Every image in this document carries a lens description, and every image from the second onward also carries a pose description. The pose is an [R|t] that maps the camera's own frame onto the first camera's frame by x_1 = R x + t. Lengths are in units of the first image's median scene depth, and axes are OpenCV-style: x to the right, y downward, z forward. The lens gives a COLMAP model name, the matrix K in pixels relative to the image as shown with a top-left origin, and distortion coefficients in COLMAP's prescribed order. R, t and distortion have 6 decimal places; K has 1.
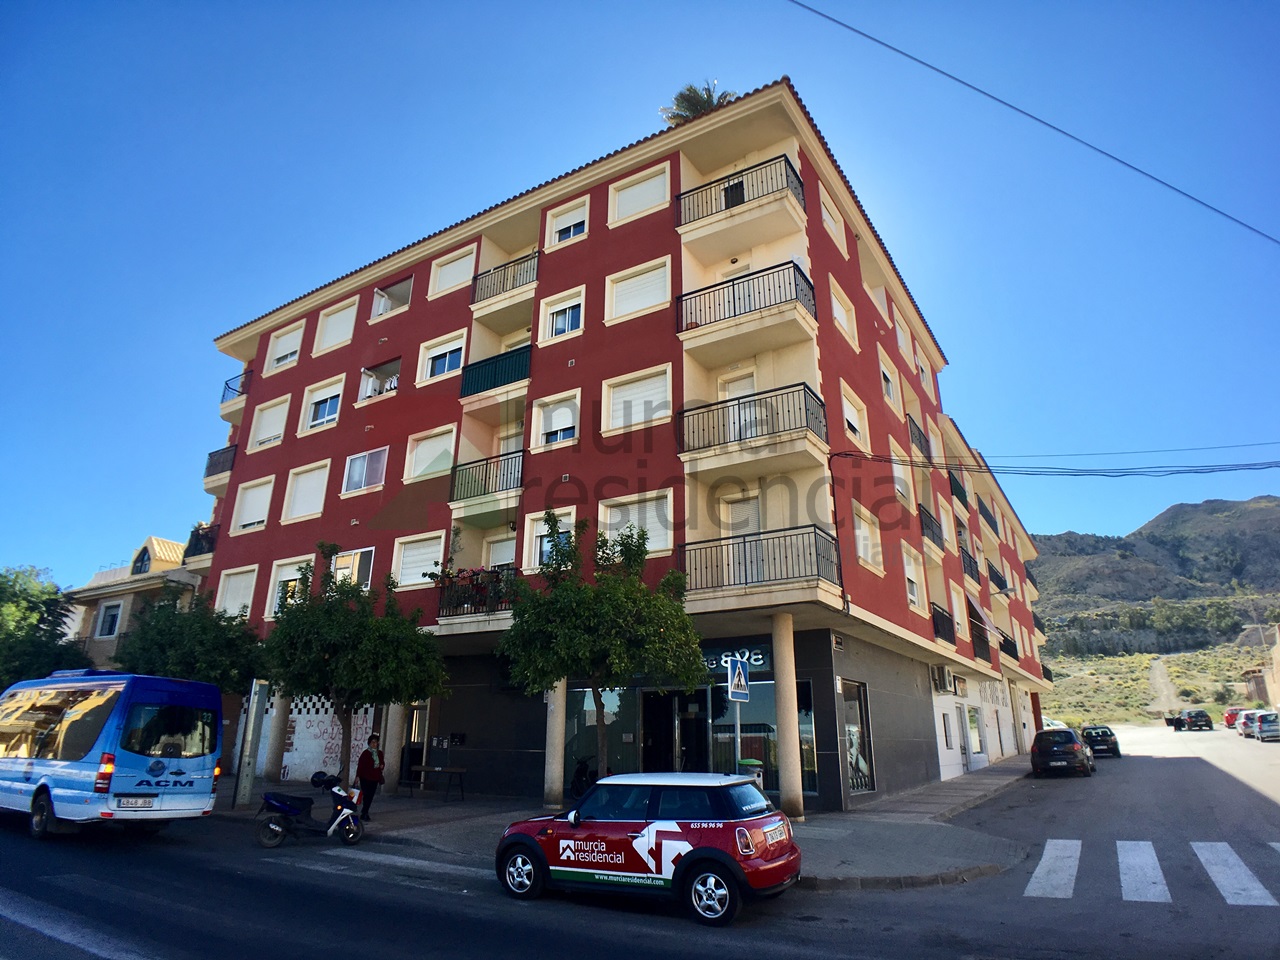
lens RADIAL K [[725.7, 0, 639.0], [0, 725.7, 486.3], [0, 0, 1]] dist [-0.073295, 0.008984]
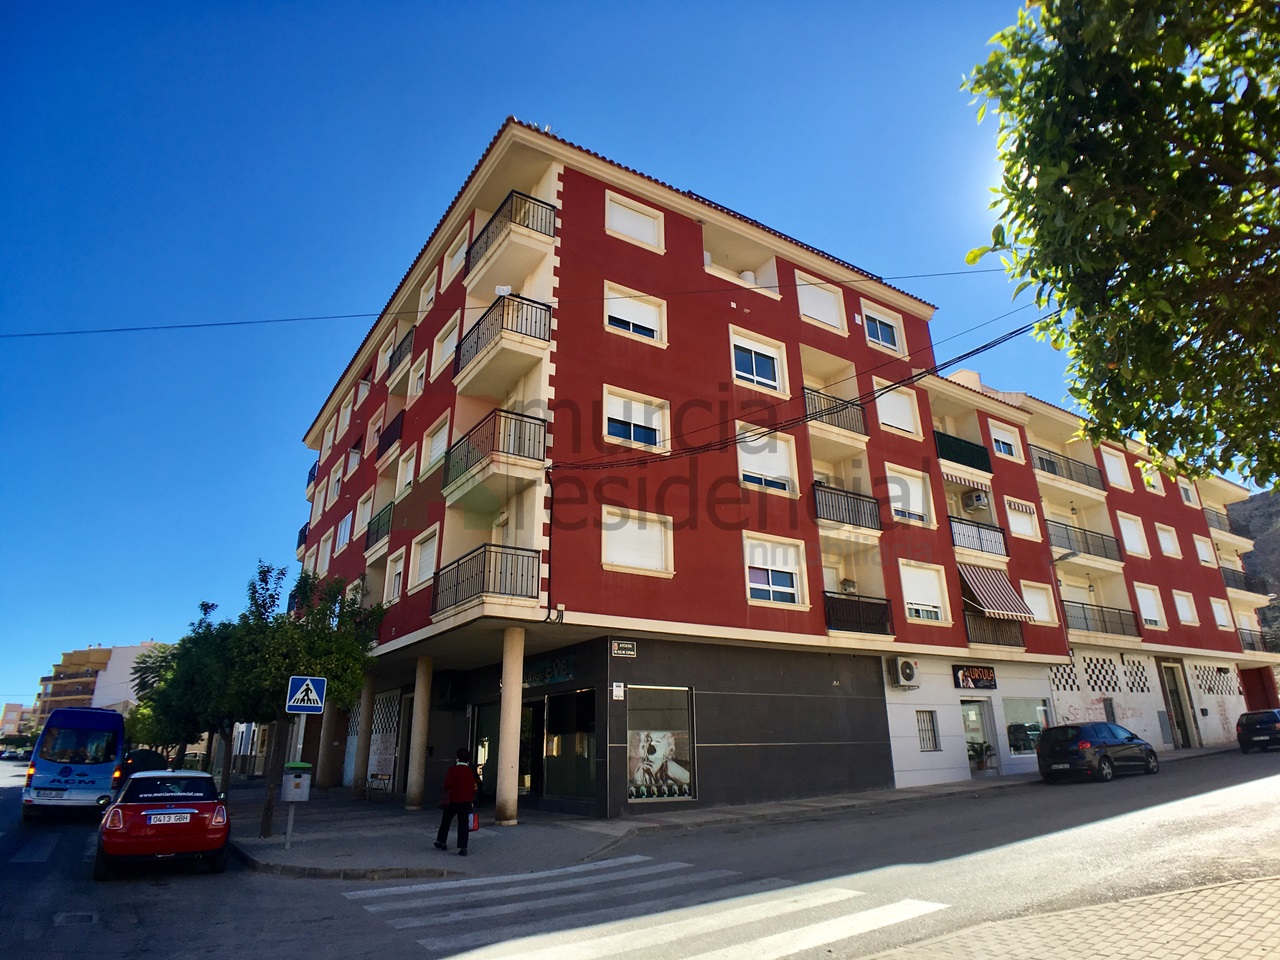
lens RADIAL K [[725.7, 0, 637.9], [0, 725.7, 478.6], [0, 0, 1]] dist [-0.073295, 0.008984]
pose [[0.905903, -0.169836, -0.387938, 0.817353], [0.161909, 0.985365, -0.053298, 0.048341], [0.391313, -0.014528, 0.920143, 0.104179]]
